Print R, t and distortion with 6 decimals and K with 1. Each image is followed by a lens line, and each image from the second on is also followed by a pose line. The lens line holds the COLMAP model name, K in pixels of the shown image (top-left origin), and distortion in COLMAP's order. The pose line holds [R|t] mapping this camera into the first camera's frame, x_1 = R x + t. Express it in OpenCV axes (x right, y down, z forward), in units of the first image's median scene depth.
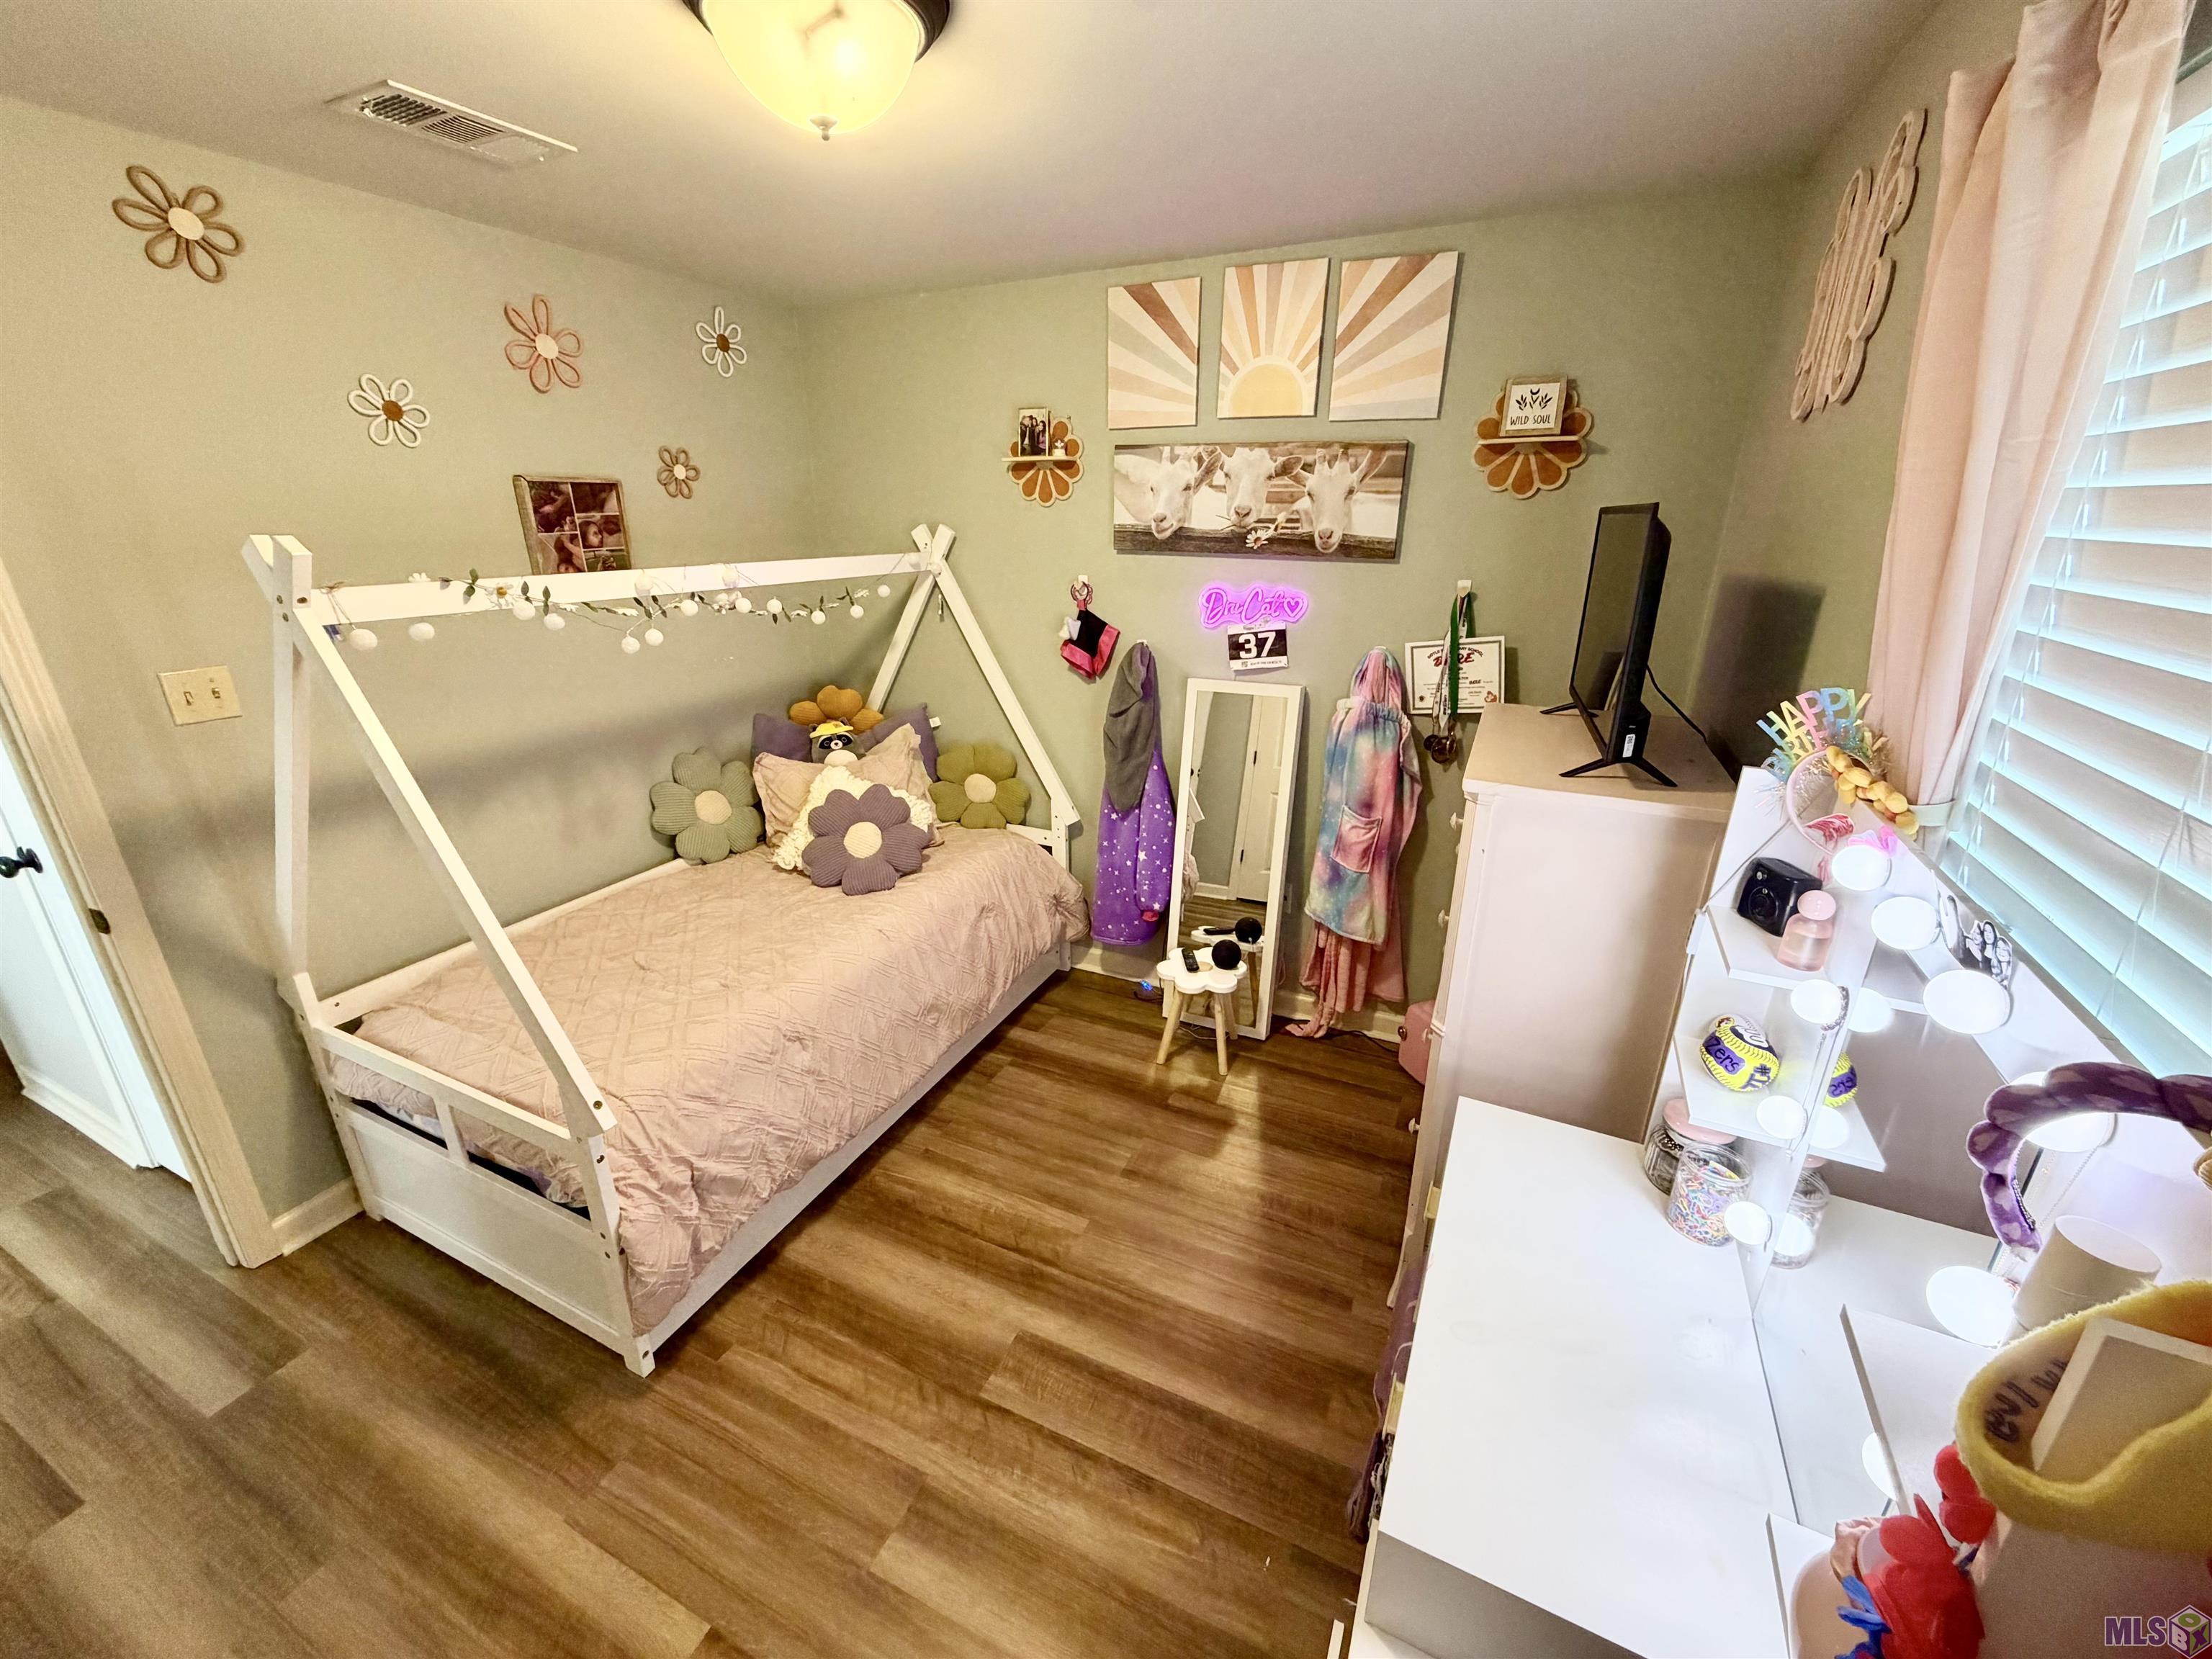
lens RADIAL K [[880.9, 0, 1096.4], [0, 880.9, 825.1], [0, 0, 1]] dist [0.002447, 0.000060]
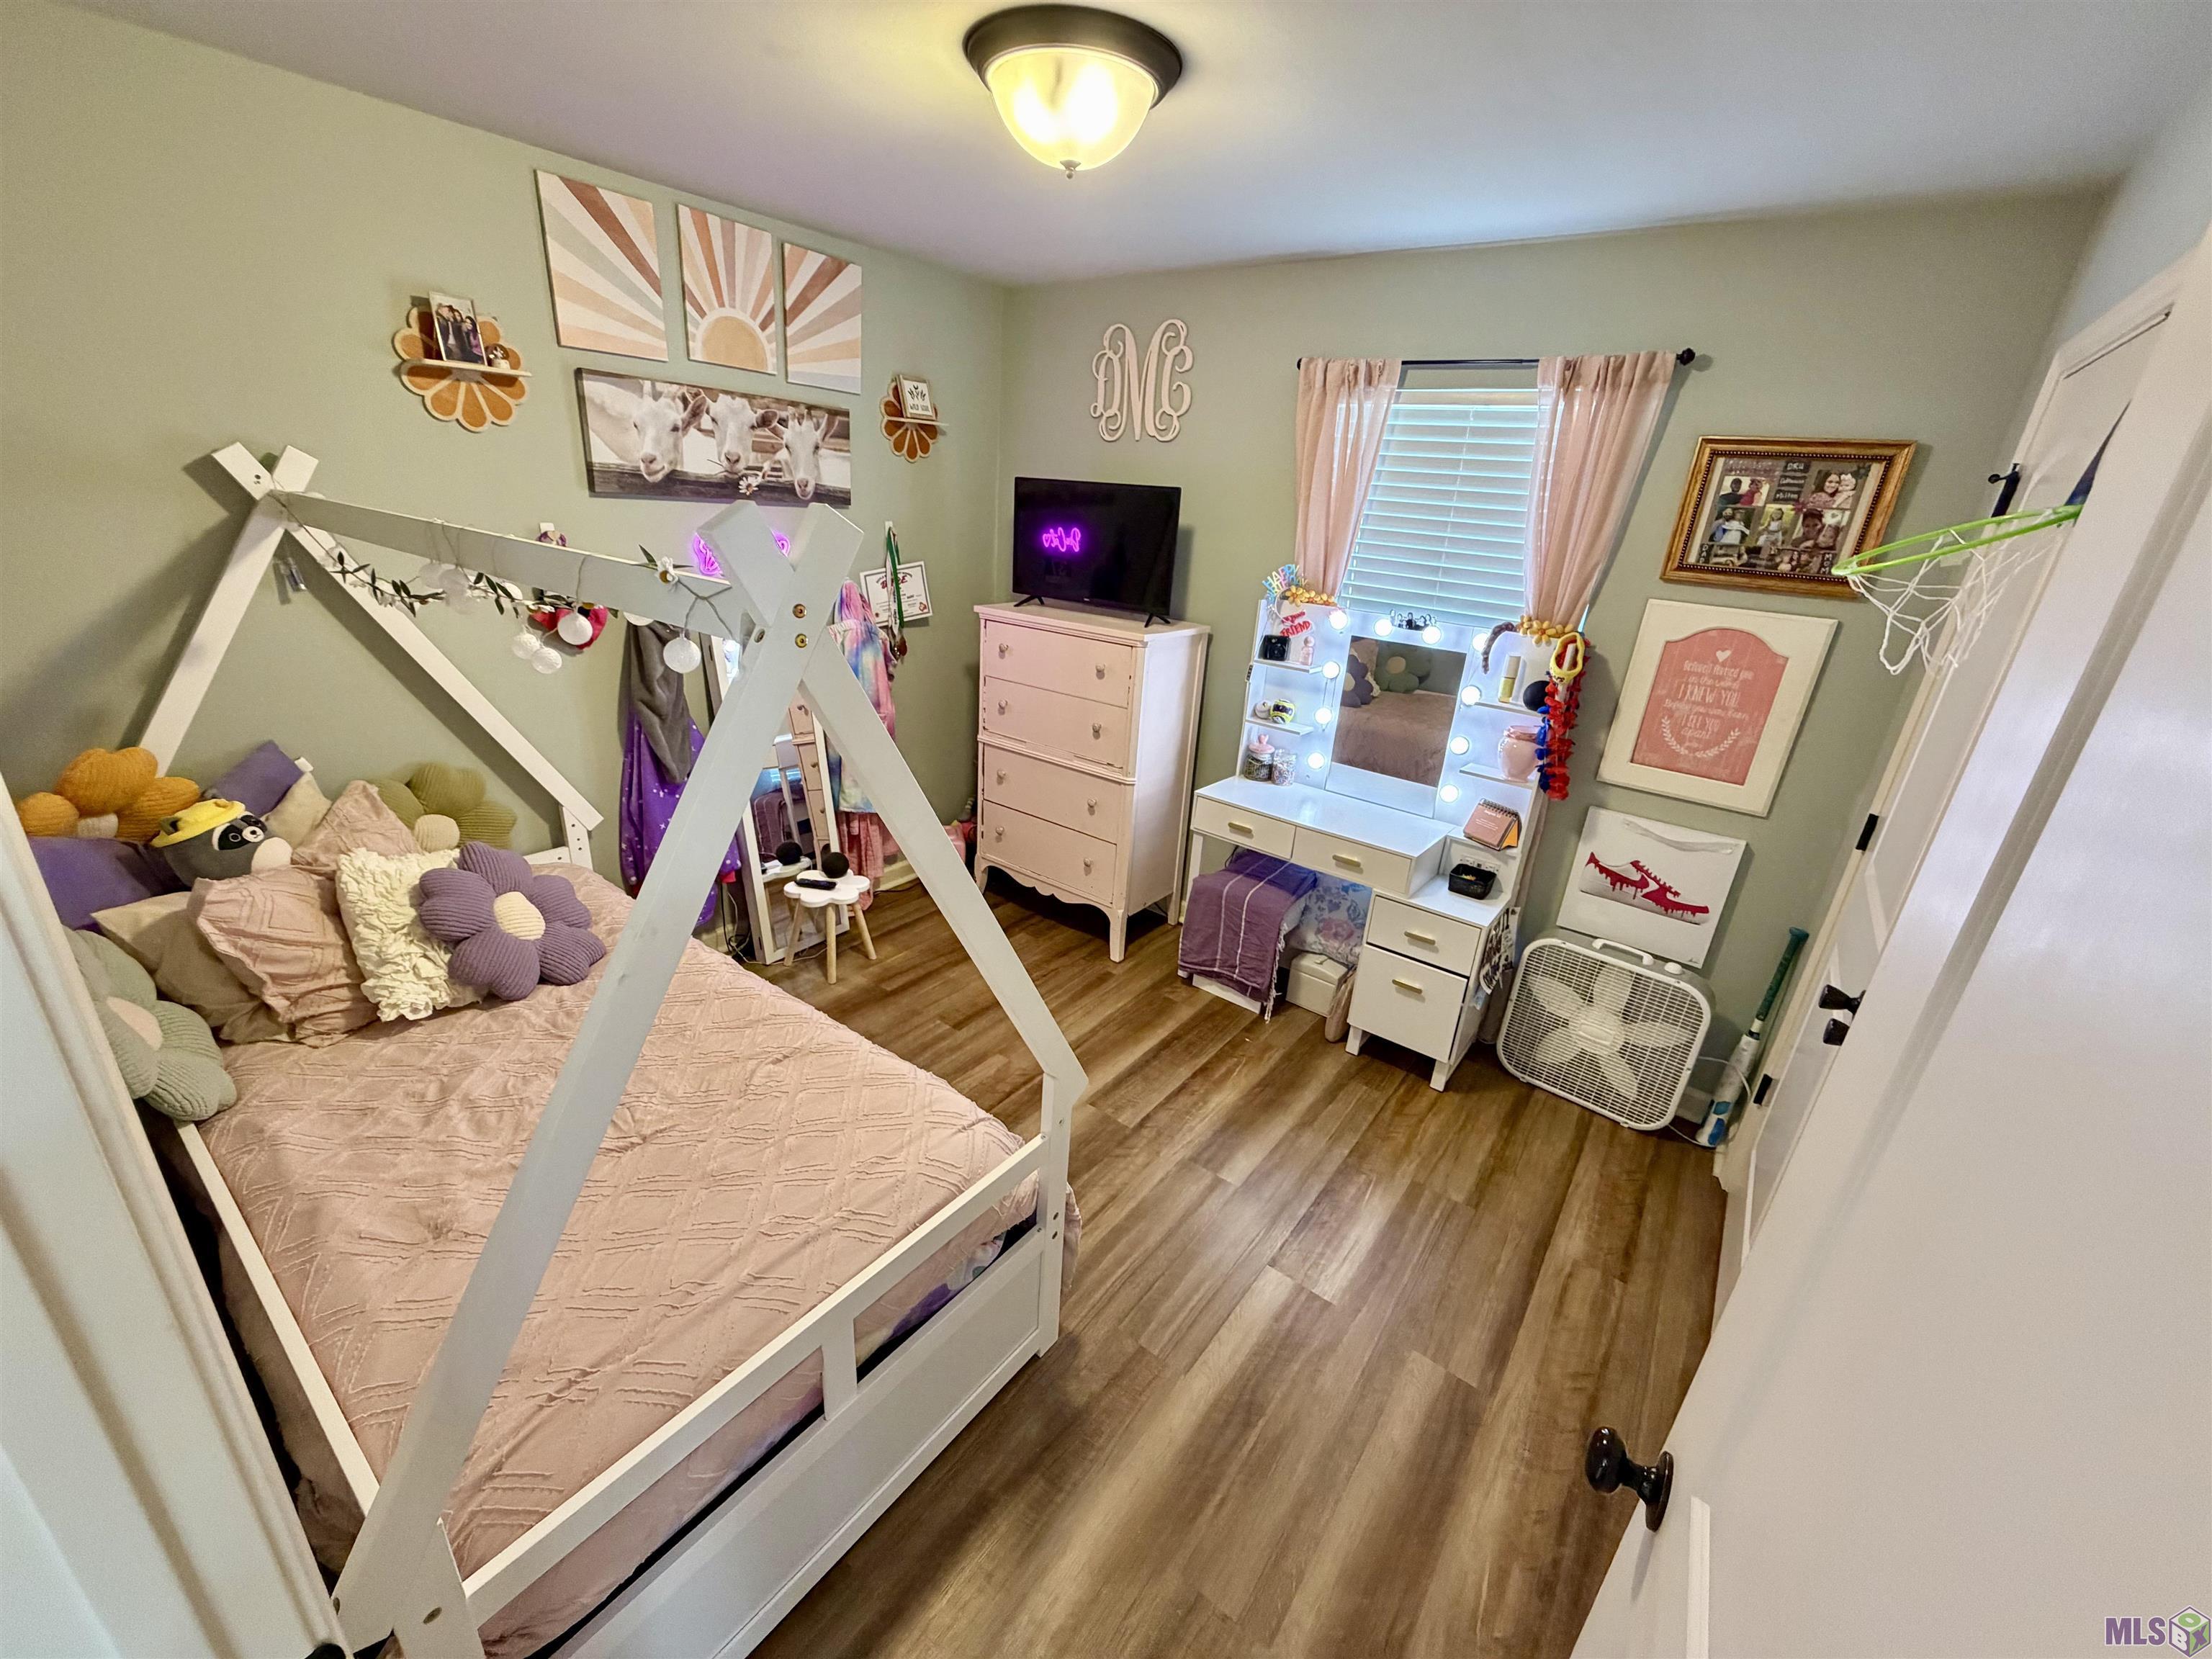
lens RADIAL K [[880.9, 0, 1087.1], [0, 880.9, 829.6], [0, 0, 1]] dist [0.002447, 0.000060]
pose [[0.210366, -0.339136, 0.916915, -0.868615], [0.268026, 0.921973, 0.279514, -0.133224], [-0.940164, 0.186957, 0.284849, 0.401431]]
